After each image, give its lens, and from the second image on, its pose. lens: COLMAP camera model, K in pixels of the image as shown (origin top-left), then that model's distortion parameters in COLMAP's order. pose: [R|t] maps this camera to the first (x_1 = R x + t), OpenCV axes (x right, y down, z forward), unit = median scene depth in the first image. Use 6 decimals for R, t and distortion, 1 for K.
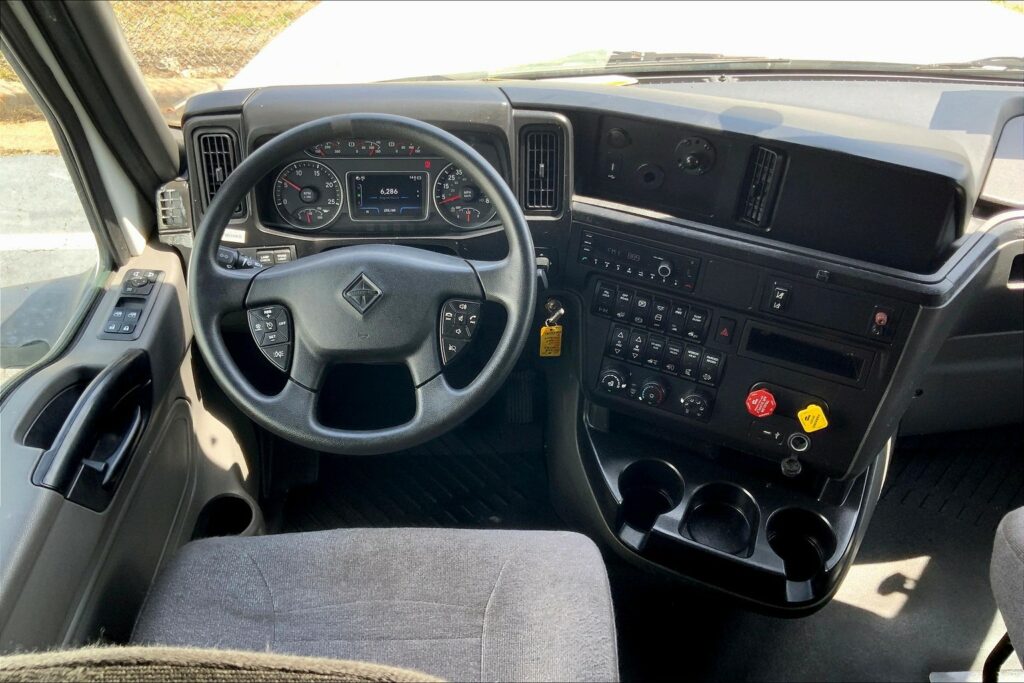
lens RADIAL K [[911.4, 0, 513.1], [0, 911.4, 339.4], [0, 0, 1]] dist [0.078540, -0.139194]
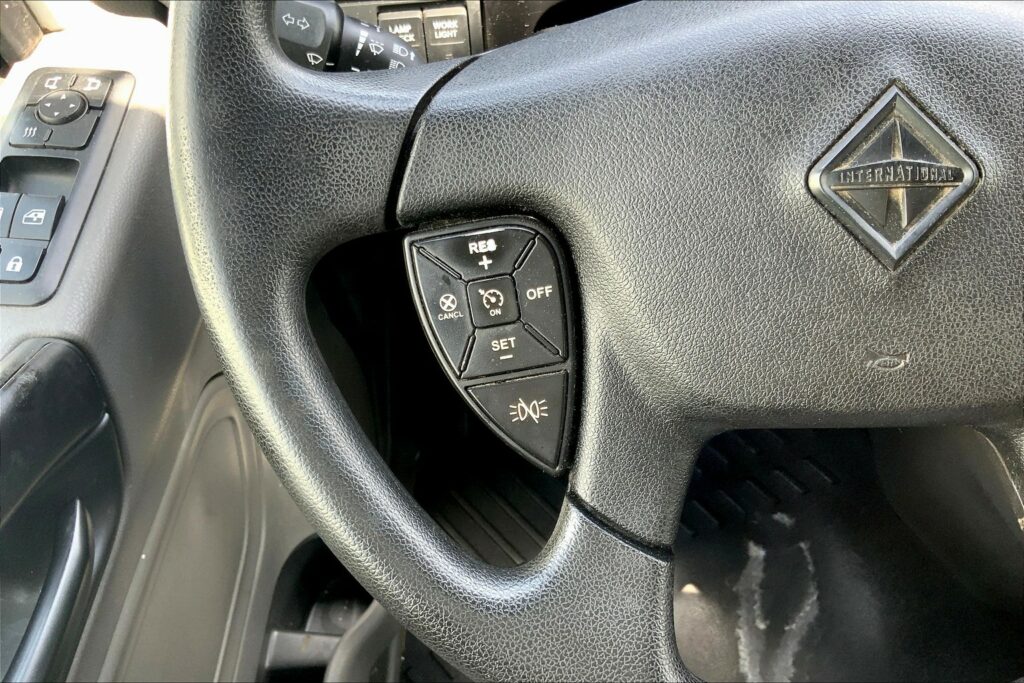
lens RADIAL K [[911.4, 0, 521.0], [0, 911.4, 371.9], [0, 0, 1]] dist [0.078540, -0.139194]
pose [[0.998348, 0.009270, -0.056697, -0.198148], [0.005530, 0.966809, 0.255442, -0.050574], [0.057183, -0.255334, 0.965161, 0.607593]]
